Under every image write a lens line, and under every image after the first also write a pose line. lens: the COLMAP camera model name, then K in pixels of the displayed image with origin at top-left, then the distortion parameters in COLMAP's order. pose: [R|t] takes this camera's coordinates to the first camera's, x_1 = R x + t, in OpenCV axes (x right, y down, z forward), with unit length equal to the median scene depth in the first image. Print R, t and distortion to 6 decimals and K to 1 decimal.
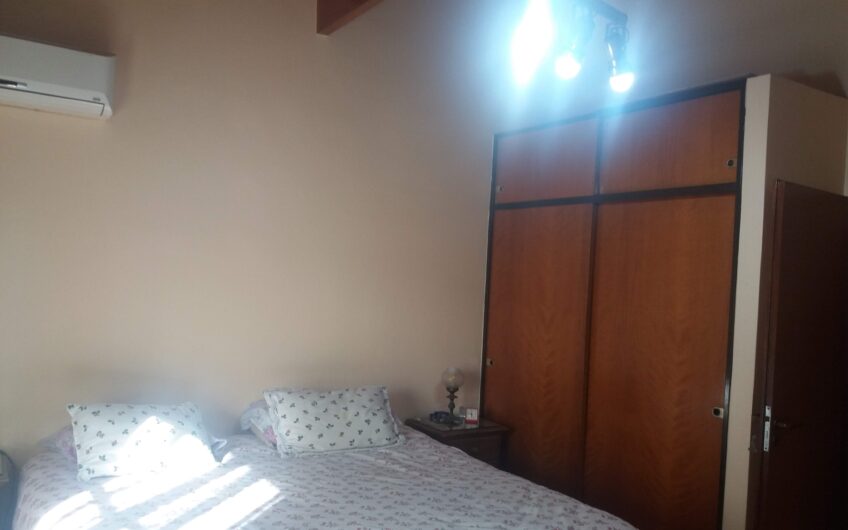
lens RADIAL K [[680.8, 0, 434.0], [0, 680.8, 266.1], [0, 0, 1]] dist [0.141122, -0.289237]
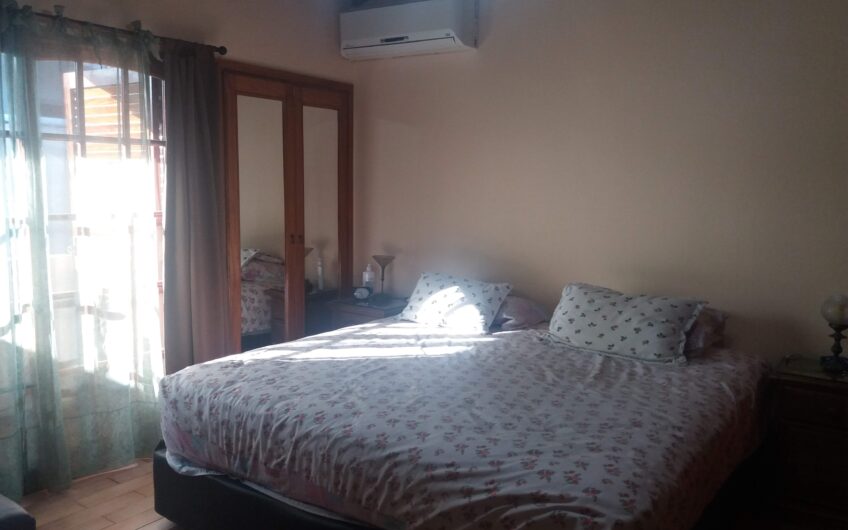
lens RADIAL K [[680.8, 0, 434.0], [0, 680.8, 266.1], [0, 0, 1]] dist [0.141122, -0.289237]
pose [[0.395561, 0.072796, -0.915550, 0.630550], [0.009529, 0.996475, 0.083347, 0.068880], [0.918390, -0.041693, 0.393473, 0.422068]]
